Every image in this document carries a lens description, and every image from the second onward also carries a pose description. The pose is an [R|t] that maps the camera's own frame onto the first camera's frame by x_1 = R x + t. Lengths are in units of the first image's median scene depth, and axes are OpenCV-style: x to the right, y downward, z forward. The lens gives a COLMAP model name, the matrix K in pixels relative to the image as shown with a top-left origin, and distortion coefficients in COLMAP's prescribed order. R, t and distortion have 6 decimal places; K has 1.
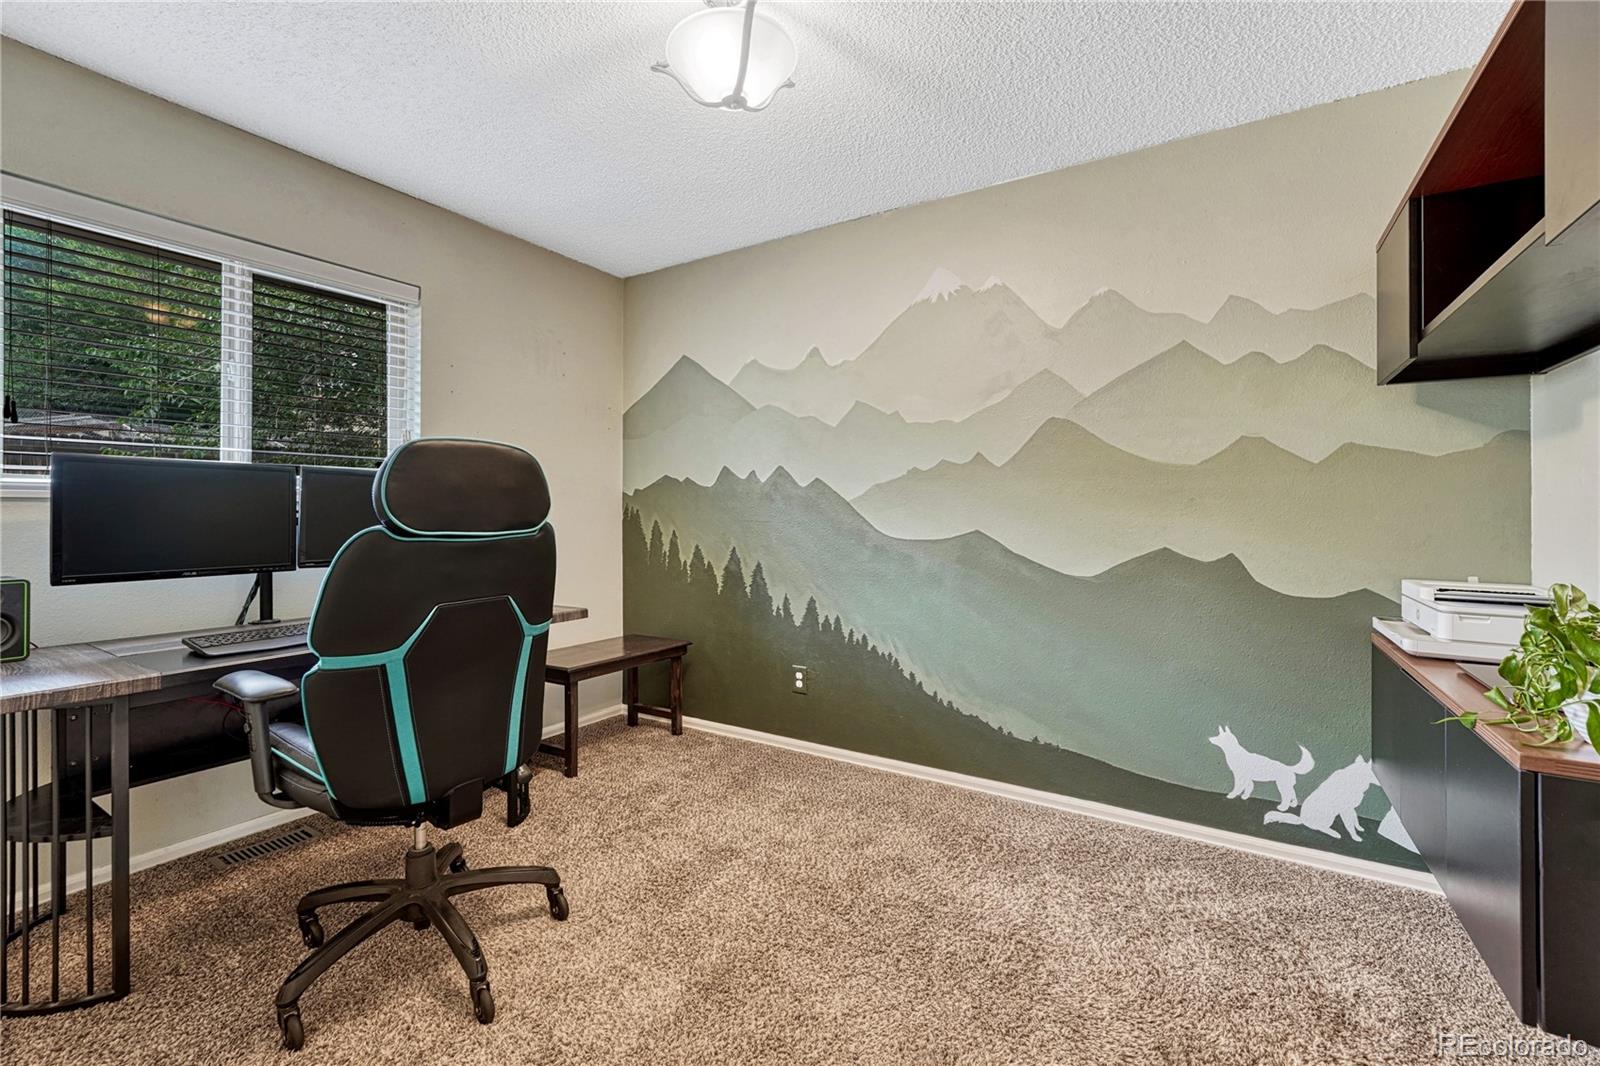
lens RADIAL K [[685.5, 0, 808.0], [0, 685.5, 517.3], [0, 0, 1]] dist [-0.013461, 0.002133]
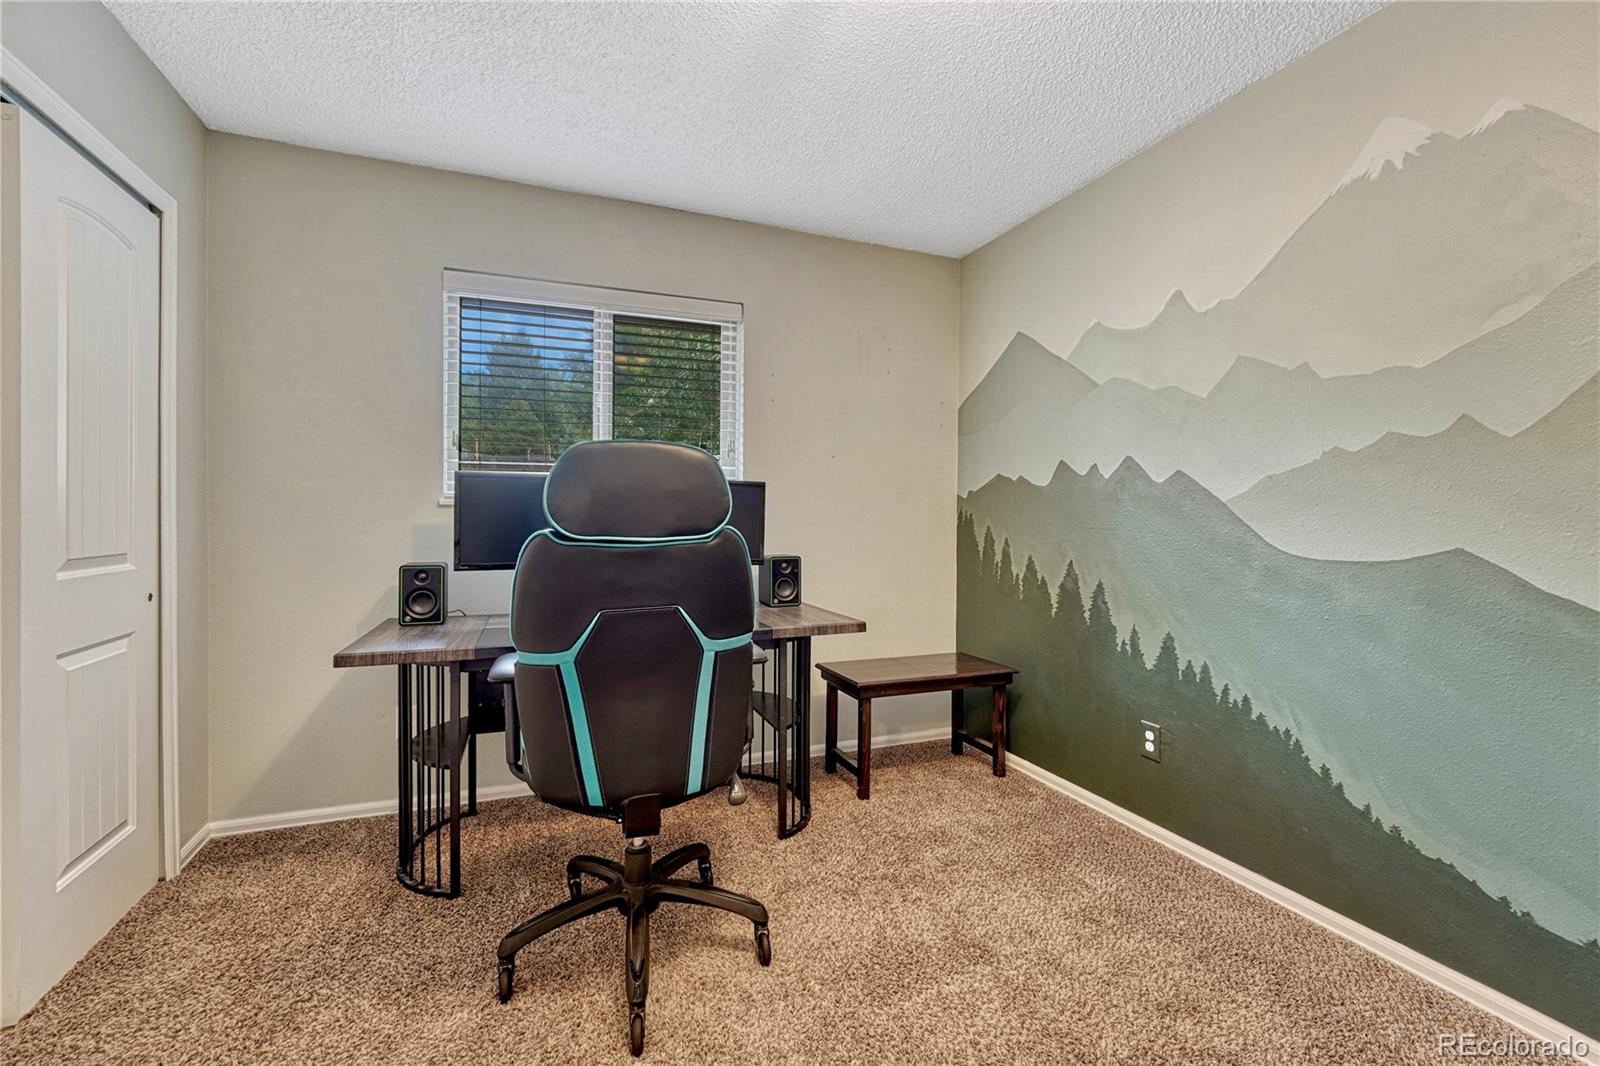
lens RADIAL K [[685.5, 0, 795.1], [0, 685.5, 530.5], [0, 0, 1]] dist [-0.013461, 0.002133]
pose [[0.800447, 0.013783, -0.599245, 0.137086], [-0.006046, 0.999870, 0.014921, -0.002005], [0.599373, -0.008321, 0.800427, 0.195414]]
